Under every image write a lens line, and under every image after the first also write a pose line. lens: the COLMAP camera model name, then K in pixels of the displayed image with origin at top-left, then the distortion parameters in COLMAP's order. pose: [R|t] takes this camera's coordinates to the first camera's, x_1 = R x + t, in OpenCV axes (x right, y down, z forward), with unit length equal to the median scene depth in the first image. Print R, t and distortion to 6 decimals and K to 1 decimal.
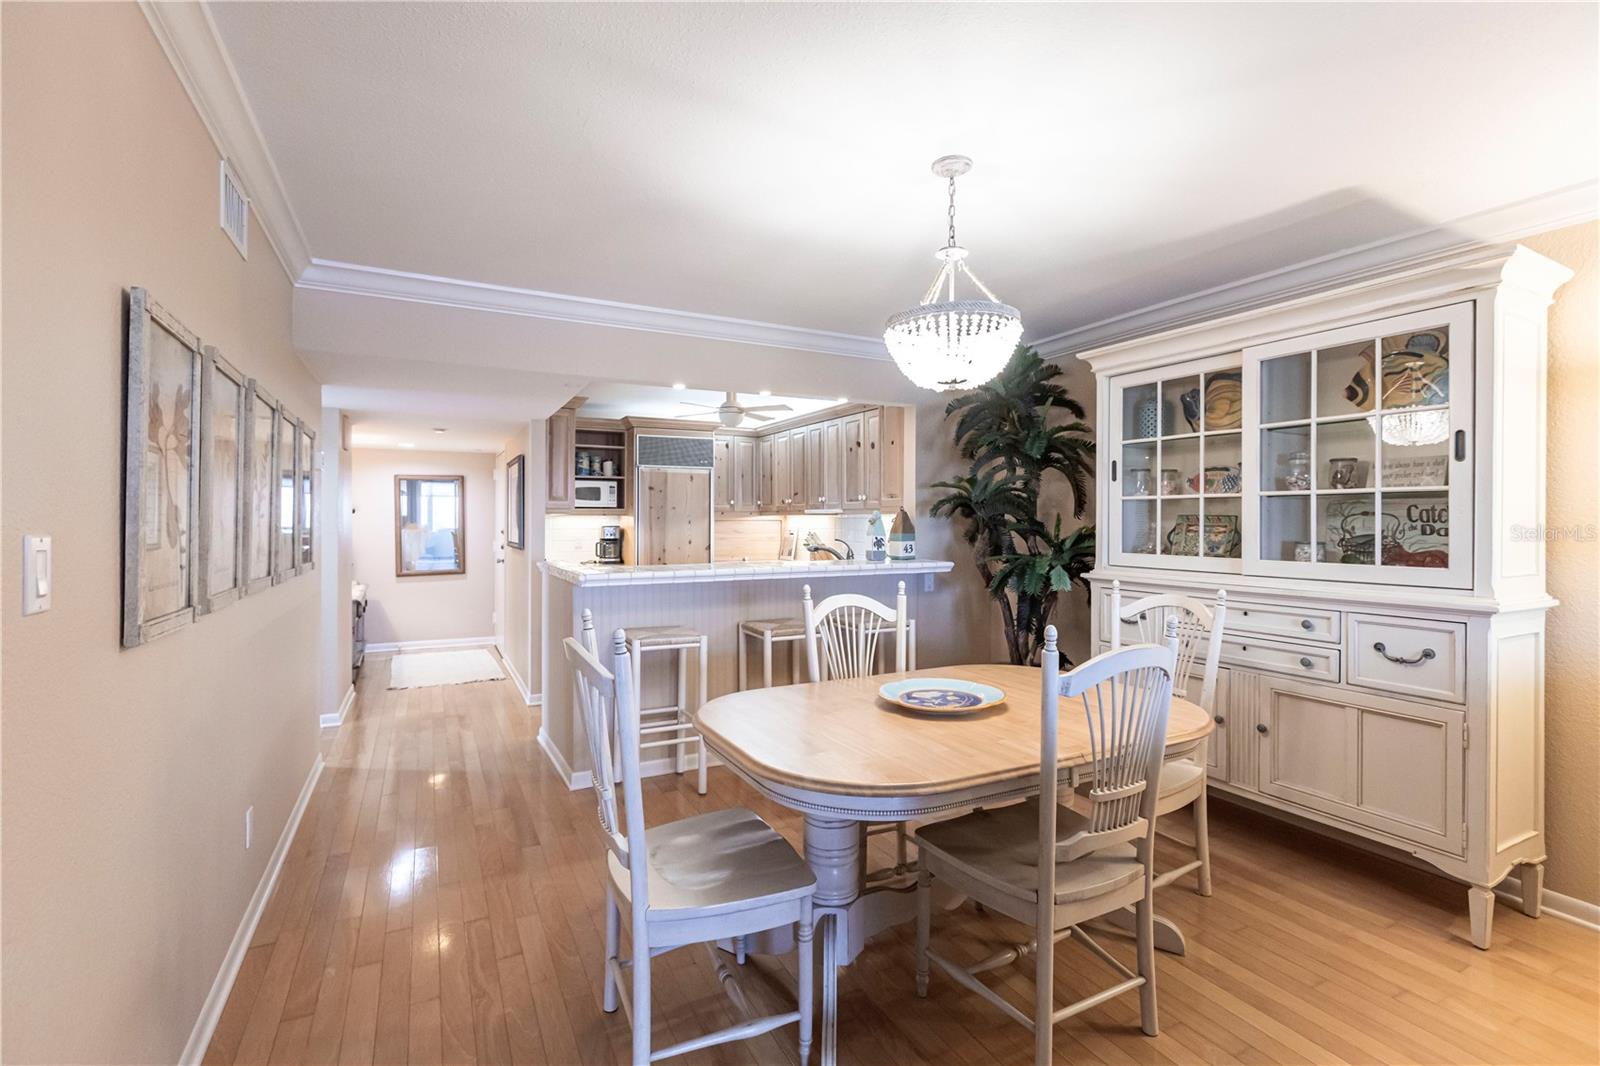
lens RADIAL K [[720.6, 0, 804.2], [0, 720.6, 517.1], [0, 0, 1]] dist [0.001005, -0.000495]
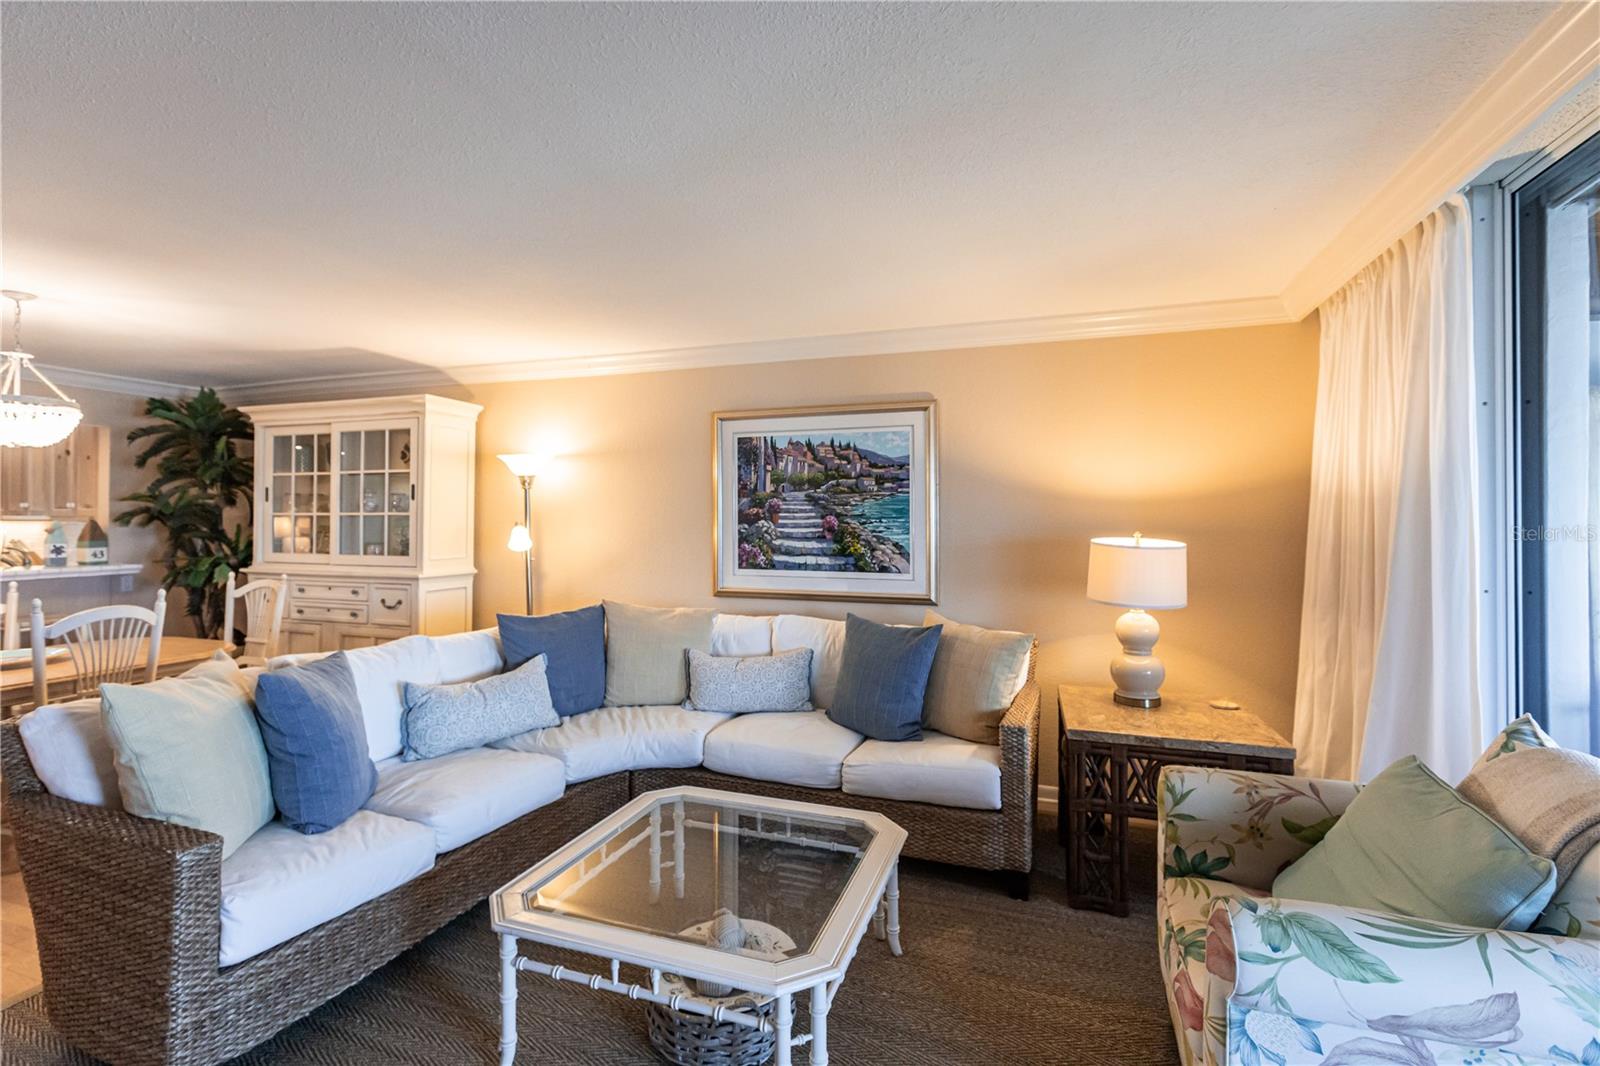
lens RADIAL K [[720.6, 0, 800.0], [0, 720.6, 511.8], [0, 0, 1]] dist [0.001005, -0.000495]
pose [[0.737133, 0.003931, 0.675736, 0.185211], [-0.002821, 0.999992, -0.002740, -0.021927], [-0.675742, 0.000113, 0.737138, -0.549435]]
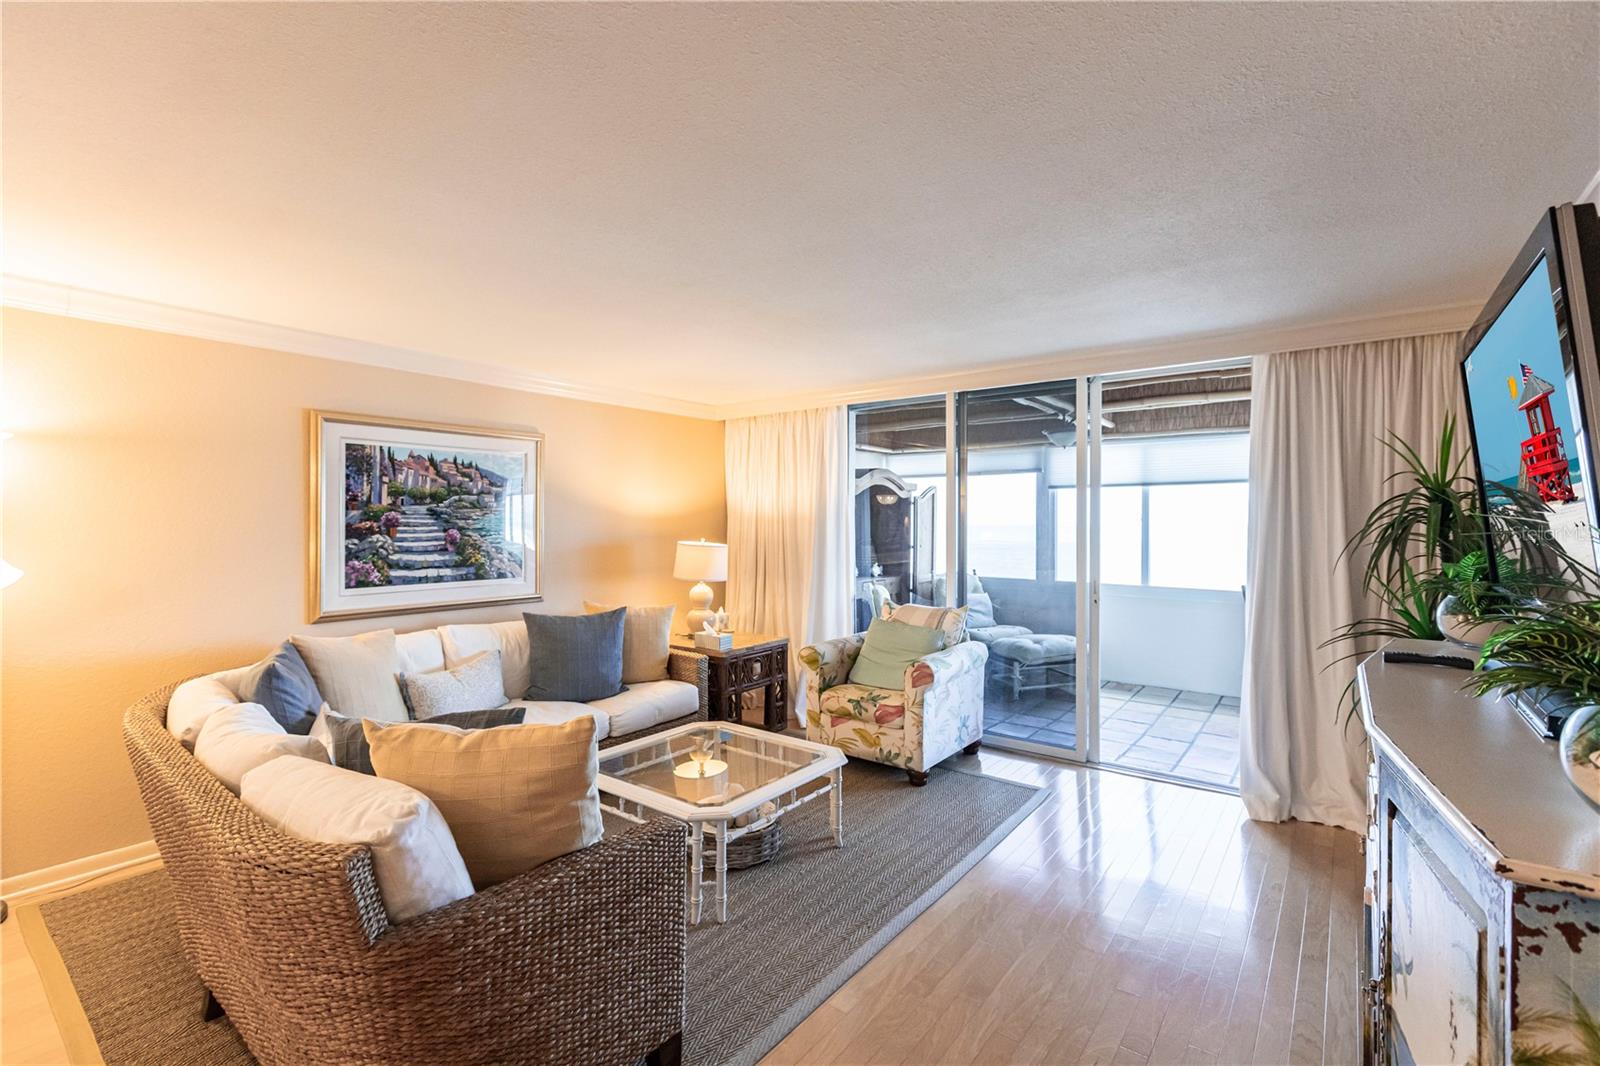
lens RADIAL K [[720.6, 0, 802.5], [0, 720.6, 523.0], [0, 0, 1]] dist [0.001005, -0.000495]
pose [[-0.419437, -0.007899, 0.907750, -0.211706], [-0.008068, 0.999955, 0.004974, -0.035453], [-0.907749, -0.005237, -0.419482, 0.036537]]
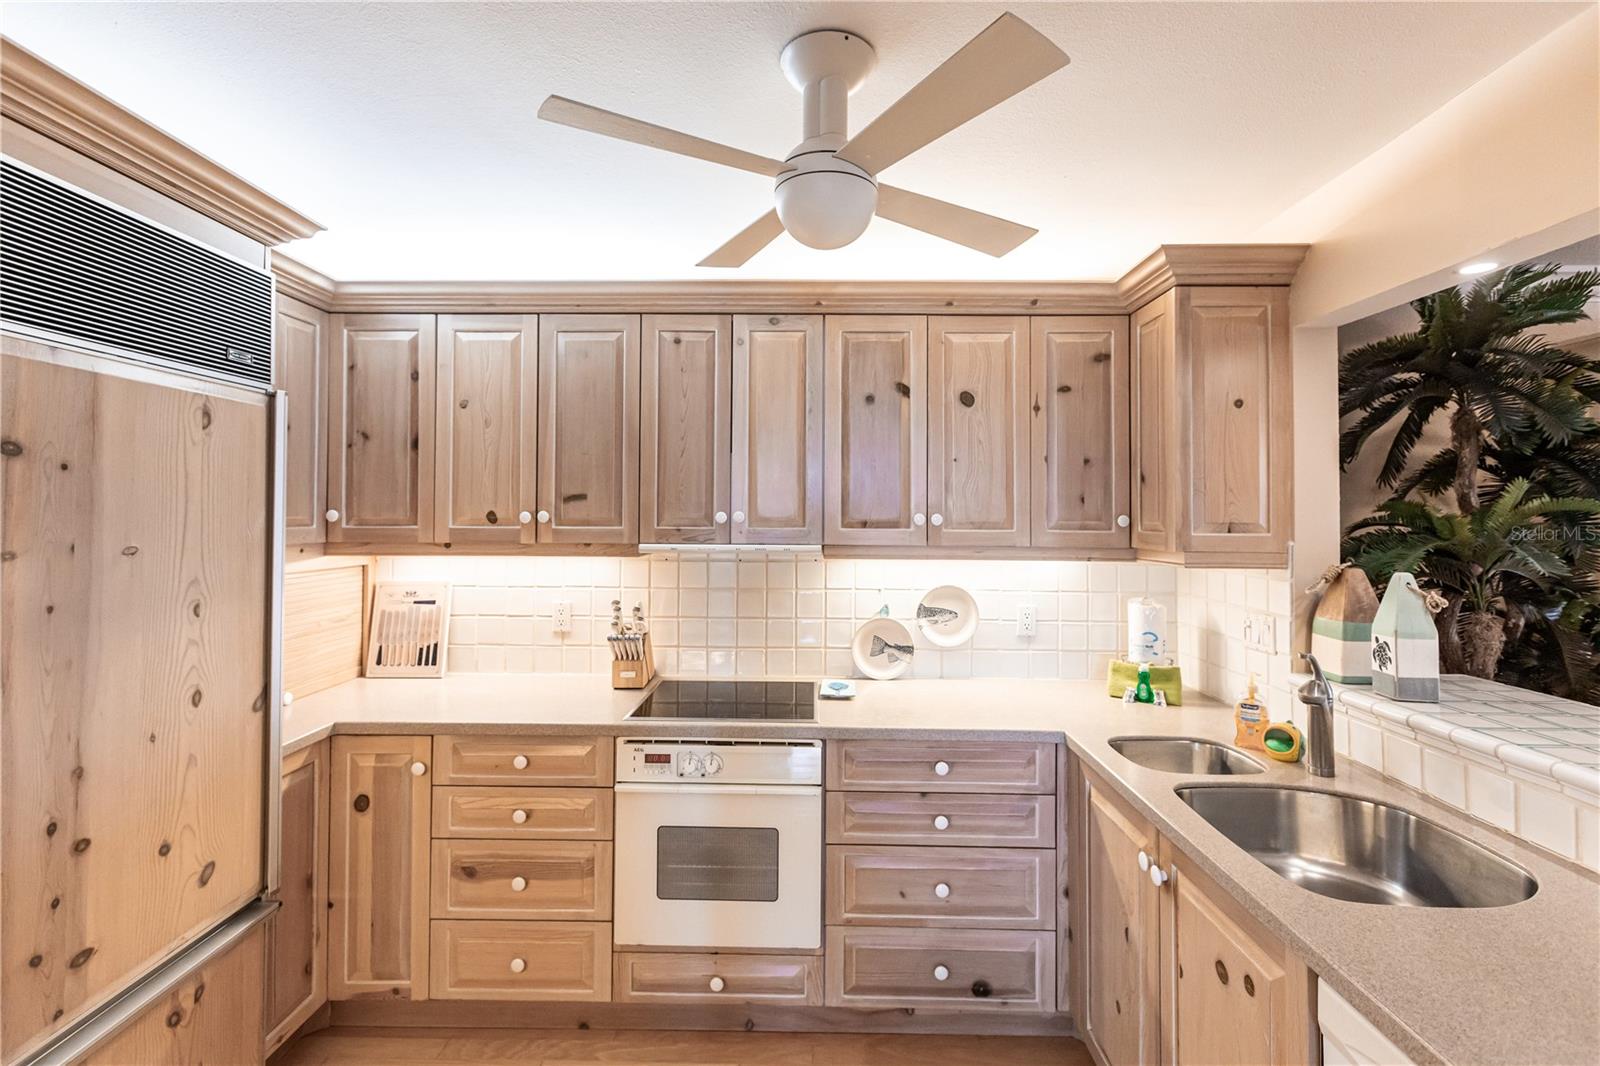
lens RADIAL K [[720.6, 0, 786.7], [0, 720.6, 503.9], [0, 0, 1]] dist [0.001005, -0.000495]
pose [[0.481413, 0.017107, 0.876327, -0.392993], [-0.009045, 0.999853, -0.014549, -0.036009], [-0.876447, -0.000922, 0.481498, 1.063383]]
